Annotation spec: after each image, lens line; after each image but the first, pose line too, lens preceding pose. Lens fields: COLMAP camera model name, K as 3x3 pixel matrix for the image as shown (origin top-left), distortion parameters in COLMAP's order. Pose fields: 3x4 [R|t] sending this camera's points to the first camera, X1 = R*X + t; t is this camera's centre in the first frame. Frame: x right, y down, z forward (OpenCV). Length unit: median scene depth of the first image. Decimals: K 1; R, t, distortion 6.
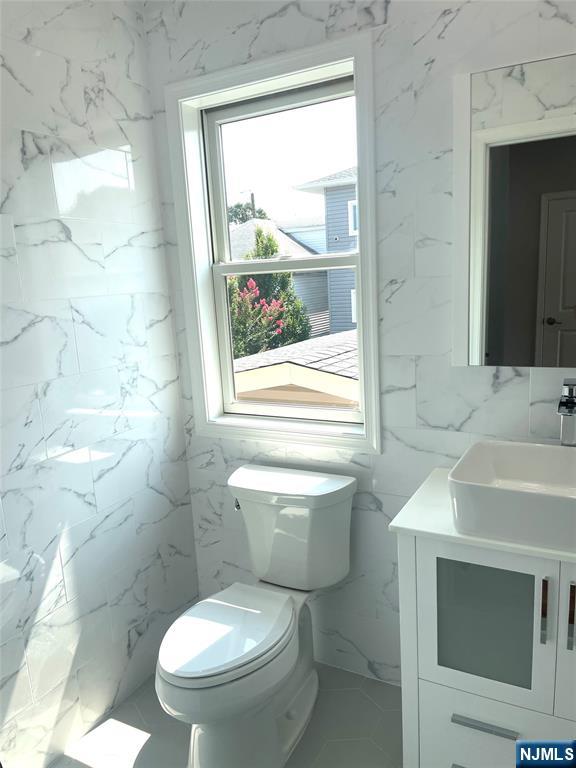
lens RADIAL K [[594.1, 0, 272.3], [0, 594.1, 390.1], [0, 0, 1]] dist [0.069510, -0.103533]
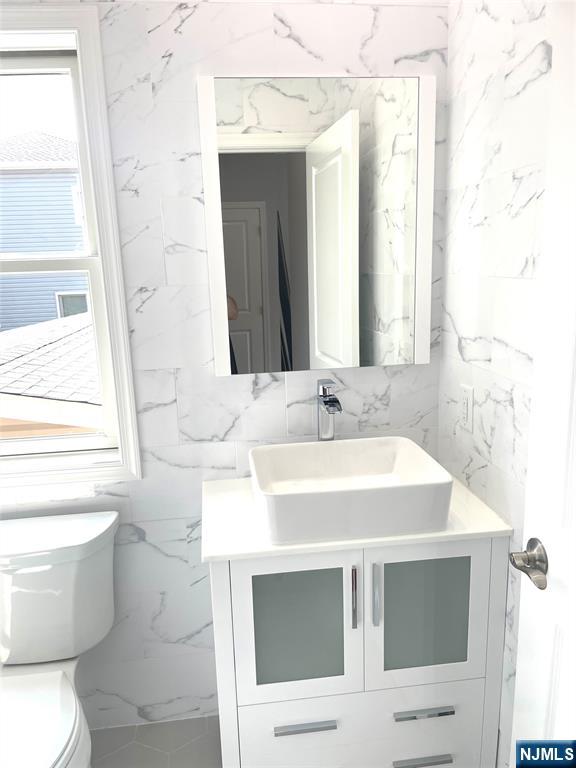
lens RADIAL K [[594.1, 0, 284.5], [0, 594.1, 388.9], [0, 0, 1]] dist [0.069510, -0.103533]
pose [[0.802944, -0.098576, 0.587847, -0.176326], [0.101513, 0.994437, 0.028100, -0.034521], [-0.587347, 0.037111, 0.808484, 0.142994]]
